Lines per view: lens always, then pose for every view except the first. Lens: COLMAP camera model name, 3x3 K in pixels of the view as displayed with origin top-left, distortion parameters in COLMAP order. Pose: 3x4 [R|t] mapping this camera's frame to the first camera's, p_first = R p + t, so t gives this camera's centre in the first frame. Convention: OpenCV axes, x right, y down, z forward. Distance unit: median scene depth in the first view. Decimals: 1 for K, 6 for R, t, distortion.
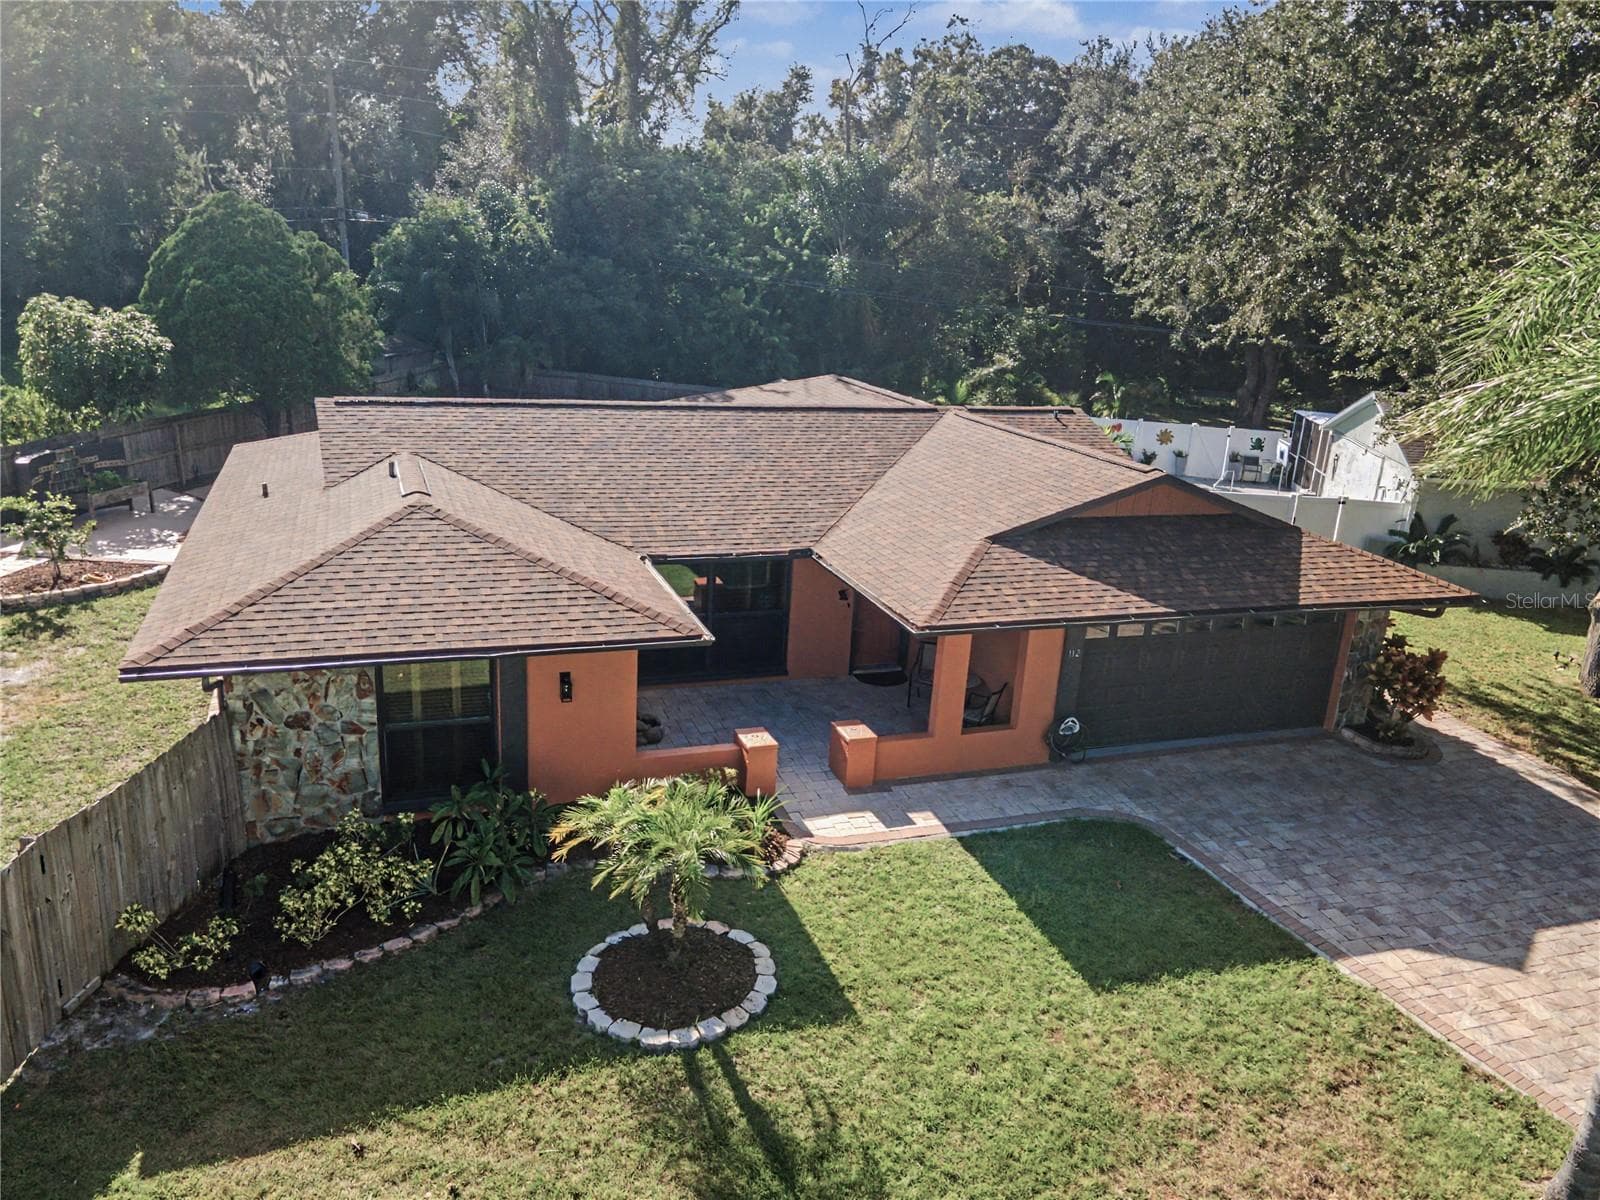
lens RADIAL K [[1129.9, 0, 773.3], [0, 1129.9, 598.6], [0, 0, 1]] dist [0.008157, 0.009650]
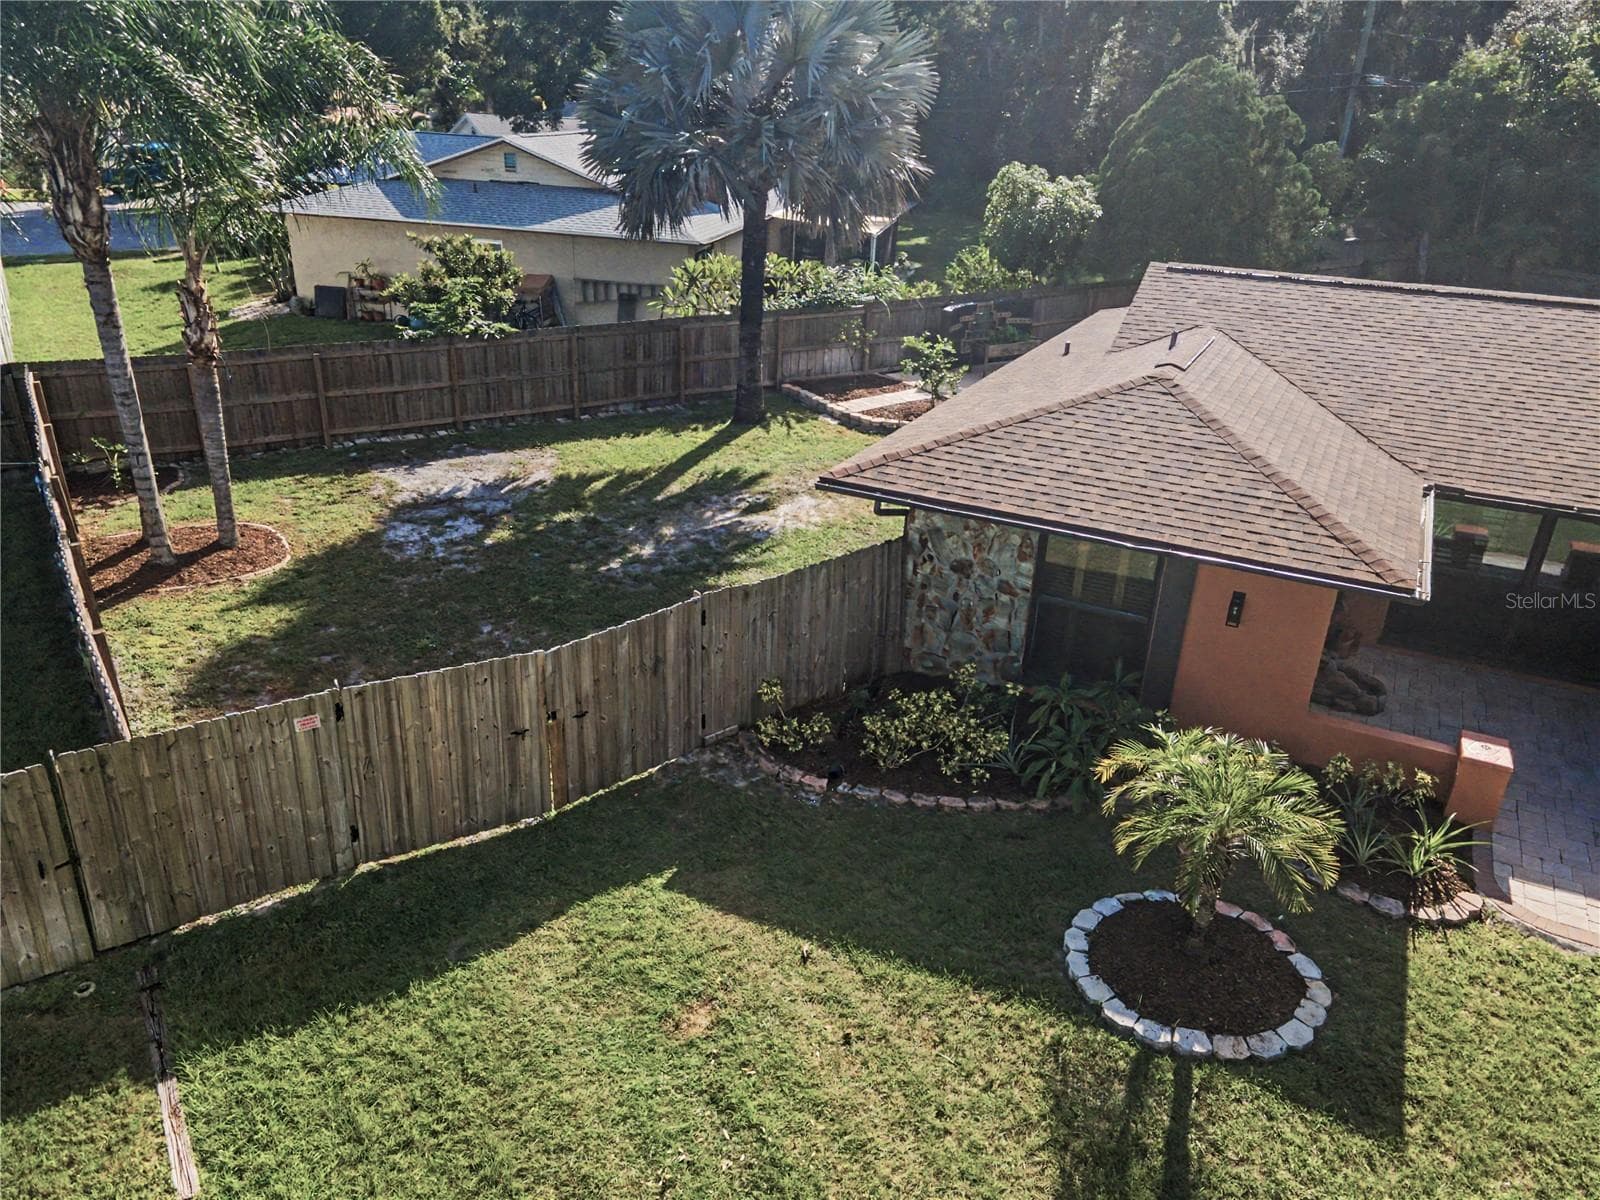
lens RADIAL K [[1129.9, 0, 773.3], [0, 1129.9, 598.6], [0, 0, 1]] dist [0.008157, 0.009650]
pose [[0.683982, 0.268745, -0.678192, 0.161557], [-0.206071, 0.962984, 0.173769, -0.006040], [0.699788, 0.020901, 0.714044, 0.155675]]
